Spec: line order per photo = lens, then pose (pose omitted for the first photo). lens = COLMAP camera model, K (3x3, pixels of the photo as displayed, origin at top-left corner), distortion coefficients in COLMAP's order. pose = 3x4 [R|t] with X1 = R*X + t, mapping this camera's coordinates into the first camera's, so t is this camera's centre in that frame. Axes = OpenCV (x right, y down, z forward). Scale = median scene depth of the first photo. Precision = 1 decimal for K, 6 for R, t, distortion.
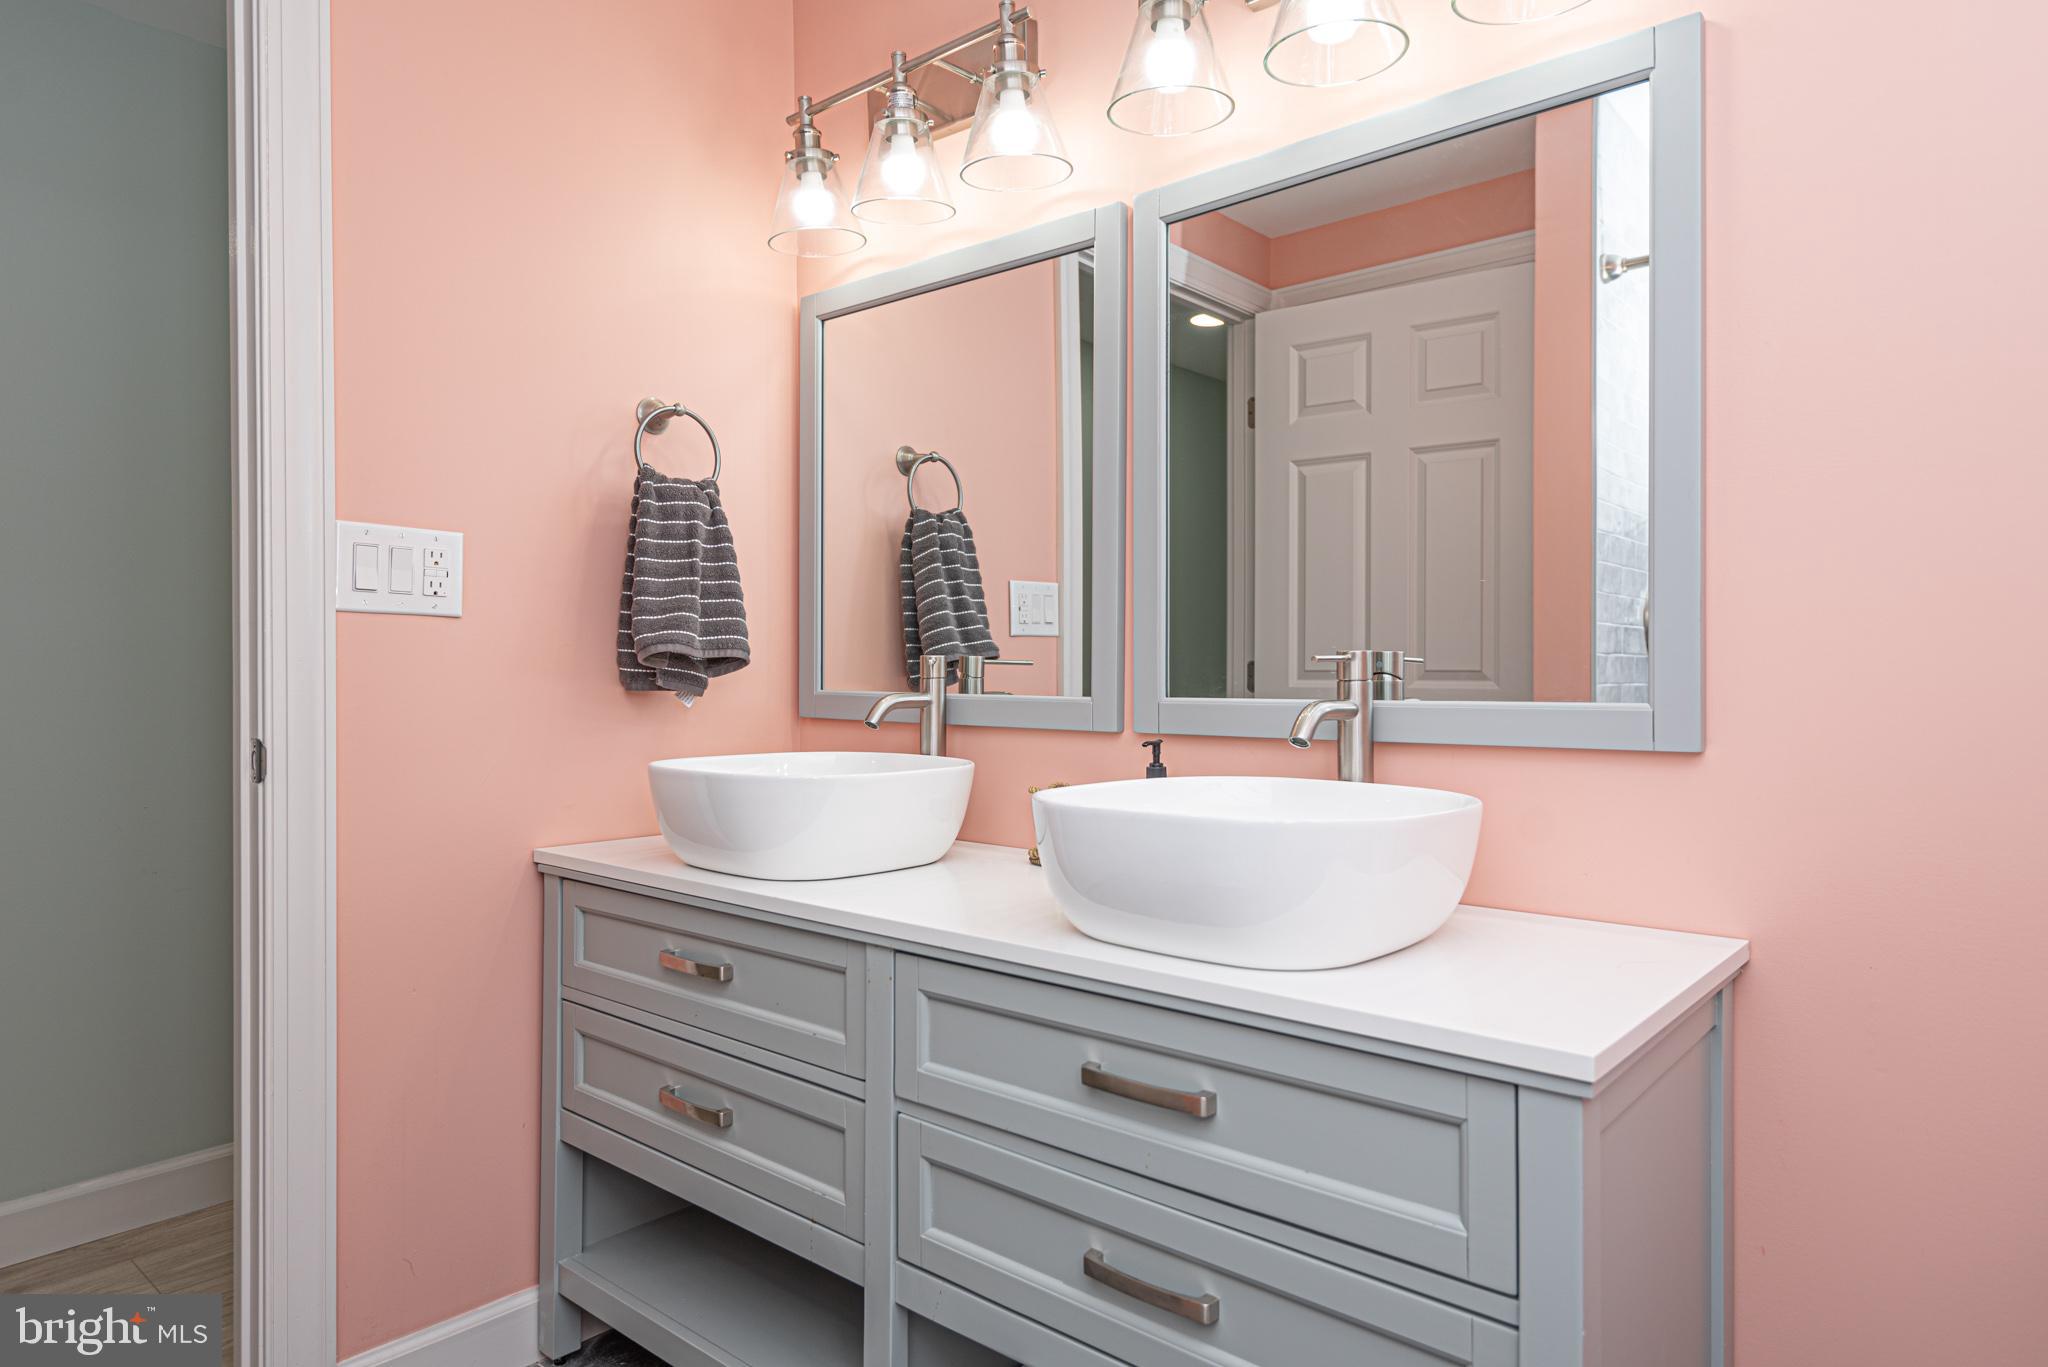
lens RADIAL K [[1285.6, 0, 1024.0], [0, 1285.6, 683.5], [0, 0, 1]] dist [-0.004222, -0.000248]
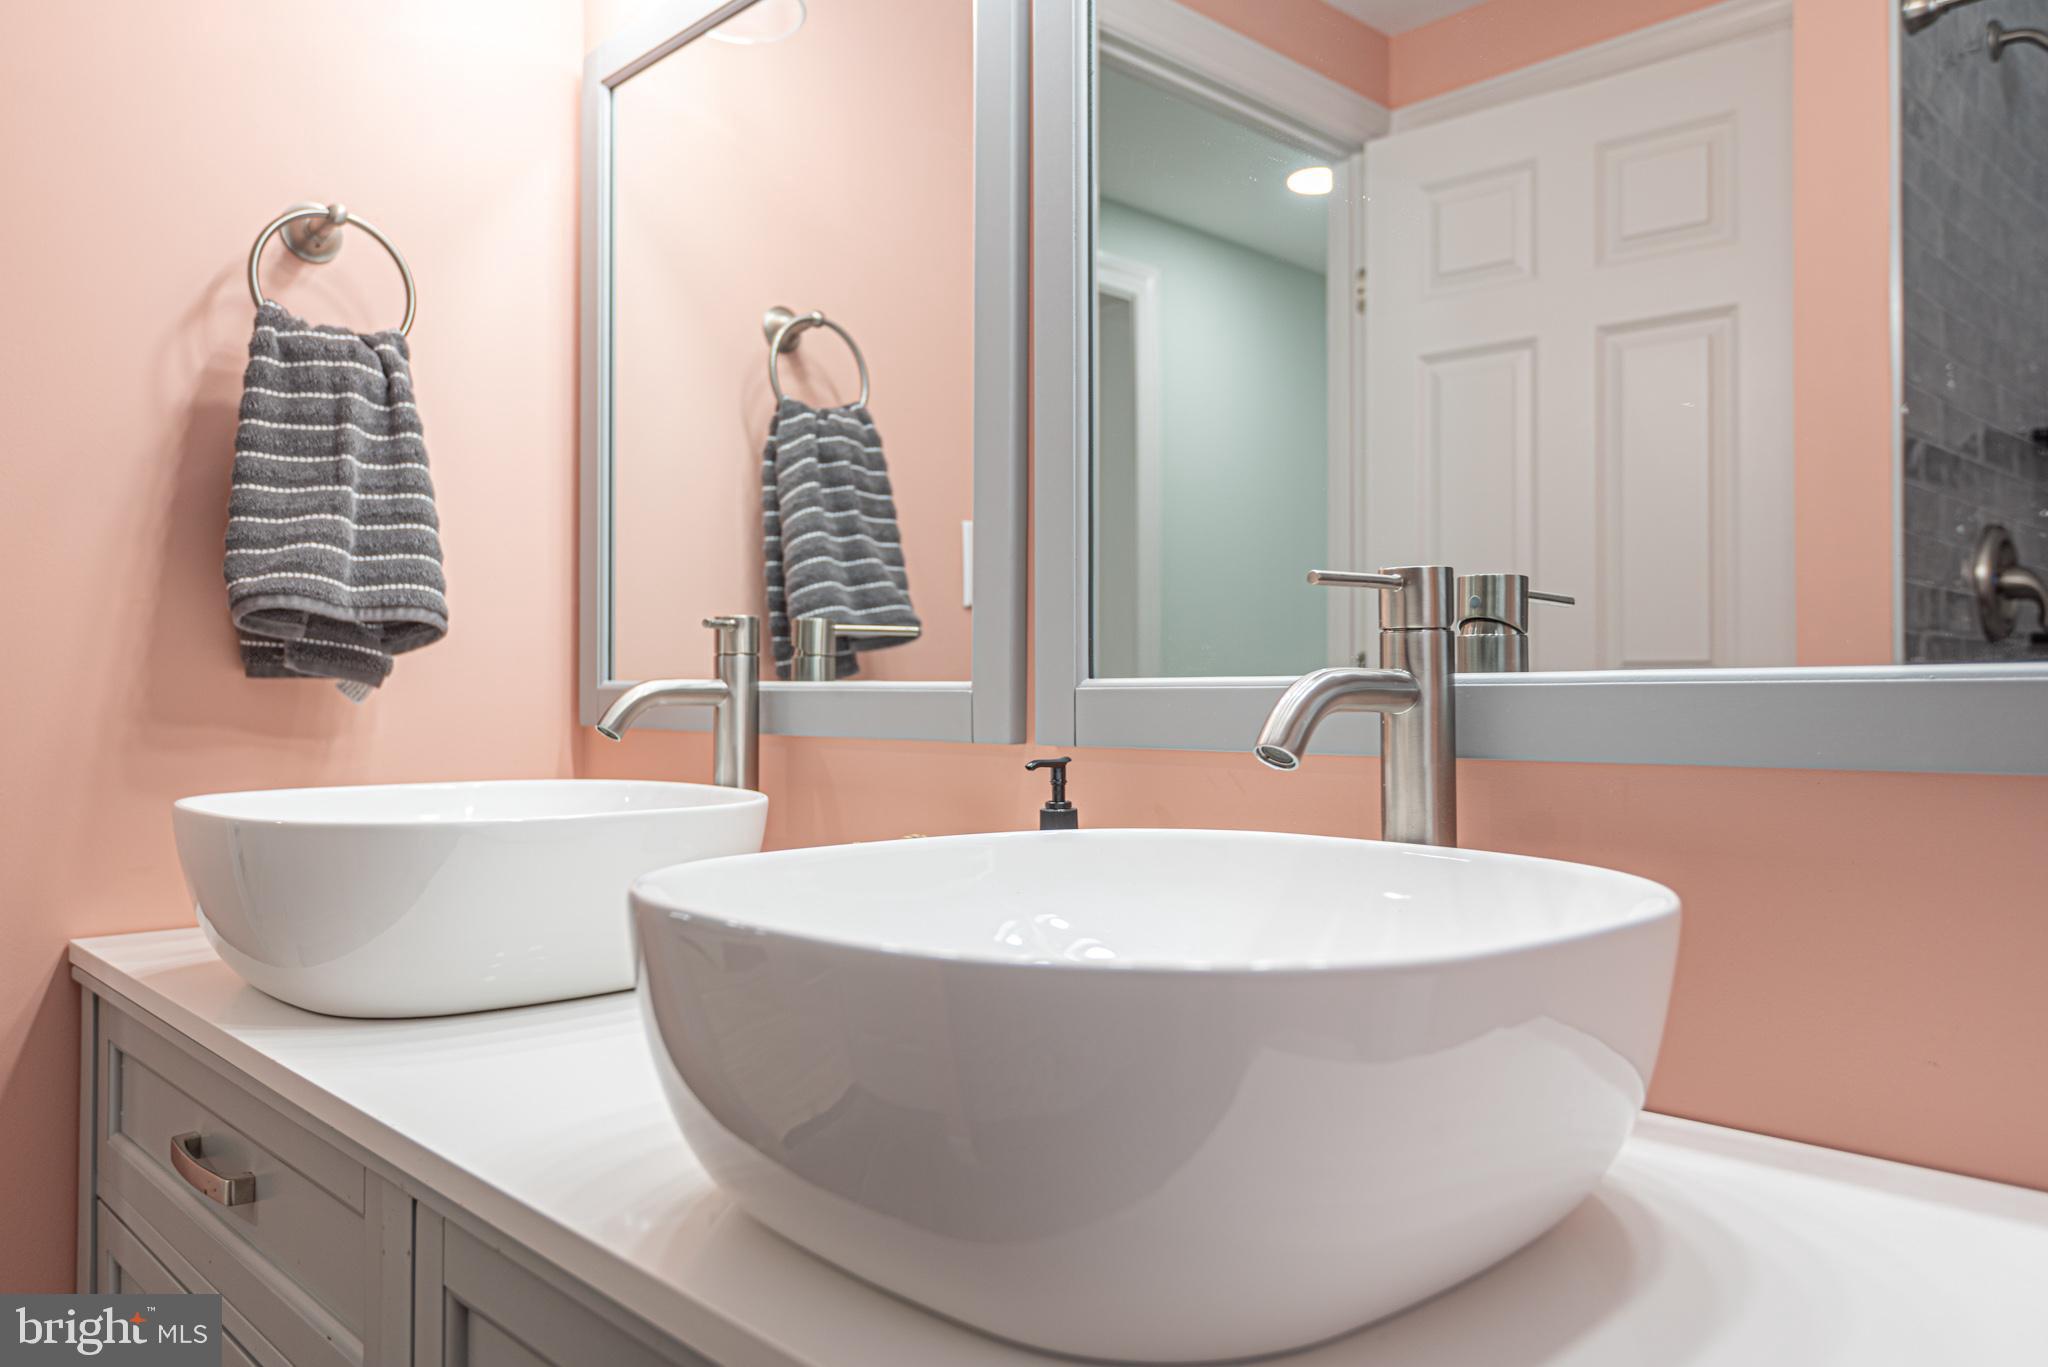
lens RADIAL K [[1547.1, 0, 1024.0], [0, 1547.1, 683.5], [0, 0, 1]] dist [0.006920, -0.001585]
pose [[0.996711, -0.001151, -0.081024, 0.114588], [-0.000110, 0.999879, -0.015557, 0.019296], [0.081032, 0.015514, 0.996591, 0.300721]]
